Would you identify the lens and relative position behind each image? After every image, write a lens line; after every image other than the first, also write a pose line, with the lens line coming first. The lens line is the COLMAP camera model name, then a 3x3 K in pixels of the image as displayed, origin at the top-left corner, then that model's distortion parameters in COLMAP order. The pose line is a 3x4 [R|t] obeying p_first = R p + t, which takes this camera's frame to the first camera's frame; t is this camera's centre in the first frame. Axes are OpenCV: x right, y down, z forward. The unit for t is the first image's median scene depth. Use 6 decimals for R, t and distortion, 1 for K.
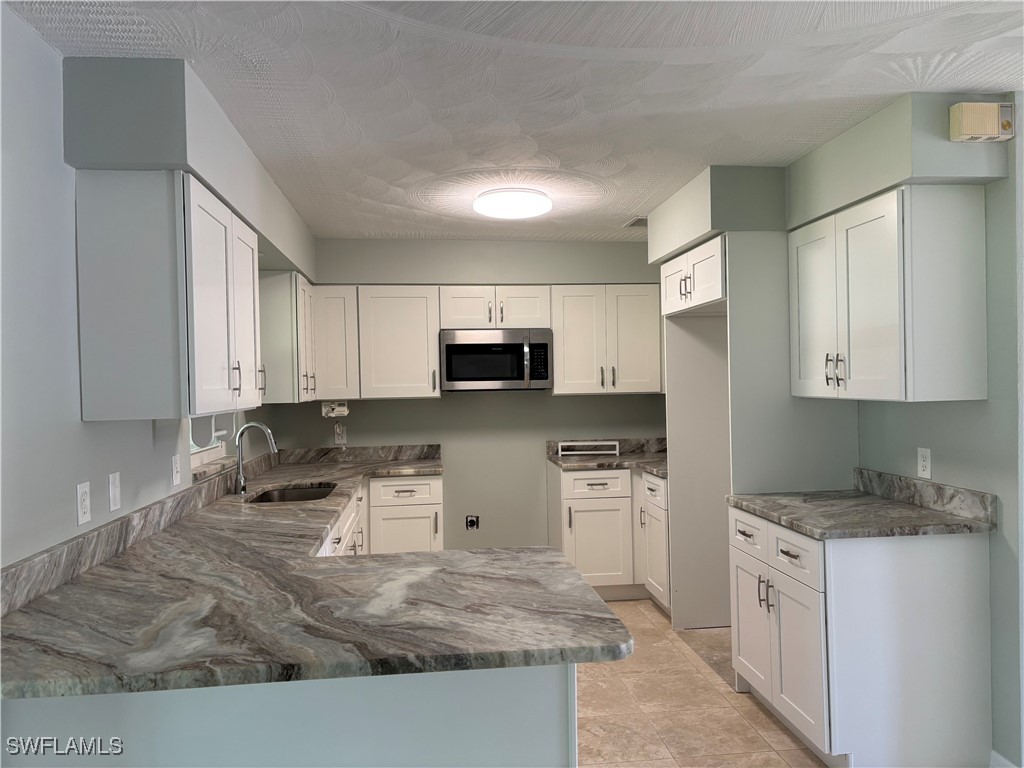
lens RADIAL K [[768.7, 0, 512.0], [0, 768.7, 384.0], [0, 0, 1]] dist [0.026356, -0.005373]
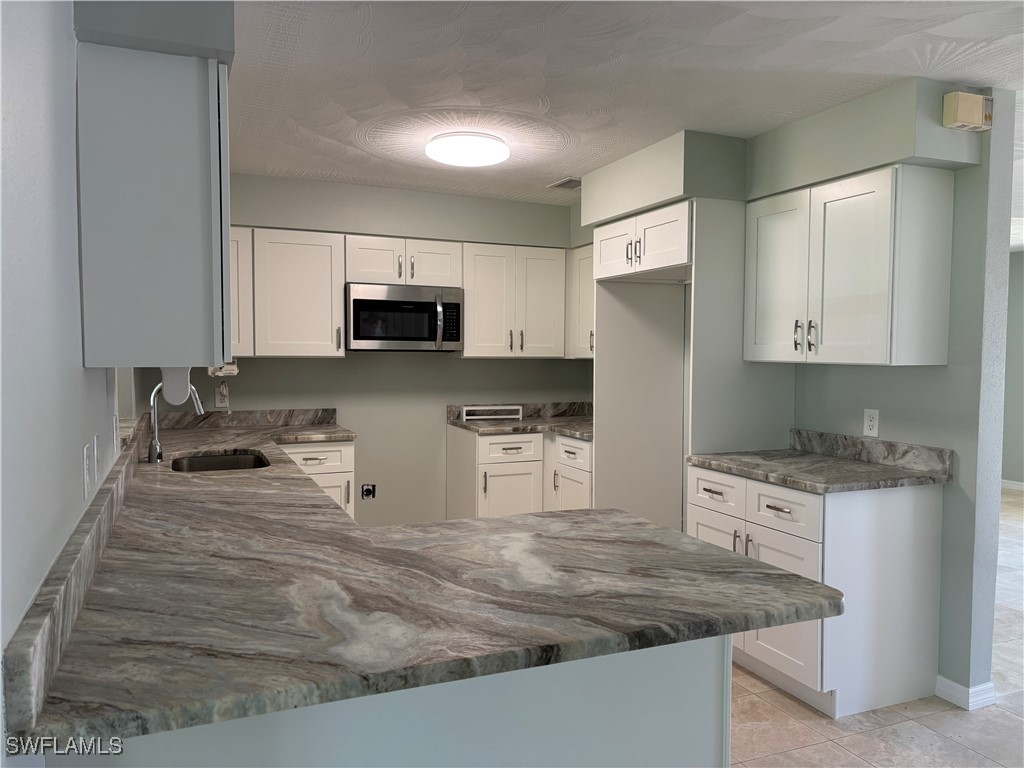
lens RADIAL K [[768.7, 0, 512.0], [0, 768.7, 384.0], [0, 0, 1]] dist [0.026356, -0.005373]
pose [[0.959127, 0.012792, 0.282688, -0.286493], [-0.023779, 0.999088, 0.035470, 0.021501], [-0.281976, -0.040742, 0.958556, 0.100437]]
